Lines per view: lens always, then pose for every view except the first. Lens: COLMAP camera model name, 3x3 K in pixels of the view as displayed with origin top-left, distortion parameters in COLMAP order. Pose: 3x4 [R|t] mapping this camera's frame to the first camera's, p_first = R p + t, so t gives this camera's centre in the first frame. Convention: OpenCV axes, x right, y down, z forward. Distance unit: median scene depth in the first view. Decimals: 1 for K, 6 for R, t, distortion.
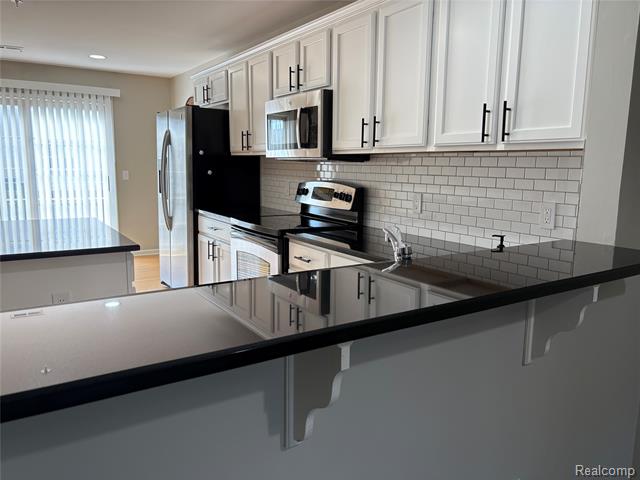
lens RADIAL K [[493.7, 0, 318.9], [0, 493.7, 246.0], [0, 0, 1]] dist [0.003632, 0.002067]
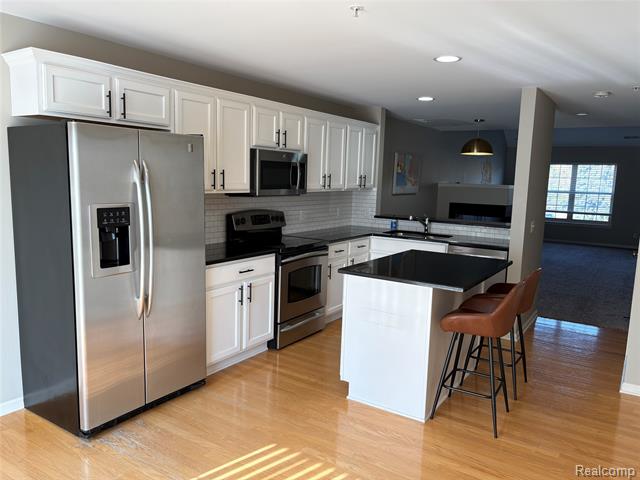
lens RADIAL K [[493.7, 0, 318.9], [0, 493.7, 246.0], [0, 0, 1]] dist [0.003632, 0.002067]
pose [[-0.414819, -0.159612, 0.895795, -1.114007], [0.110180, 0.968439, 0.223577, -0.279098], [-0.903209, 0.191442, -0.384141, 1.211135]]
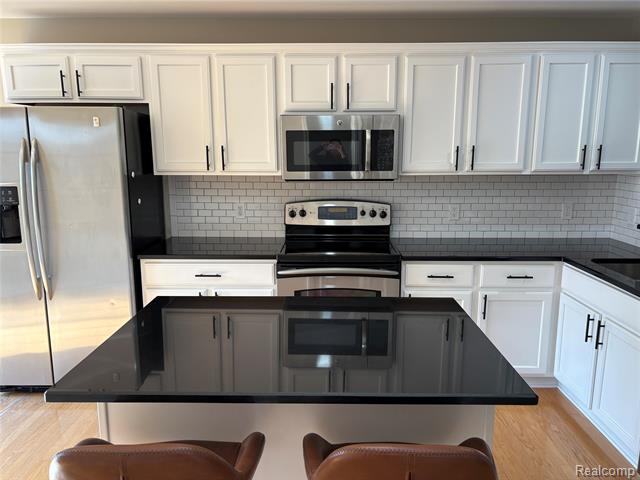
lens RADIAL K [[476.4, 0, 320.0], [0, 476.4, 240.0], [0, 0, 1]] dist [-0.002428, 0.001221]
pose [[0.550453, -0.164935, 0.818412, -0.695030], [0.147884, 0.984052, 0.098852, -0.132607], [-0.821664, 0.066616, 0.566066, 0.432300]]
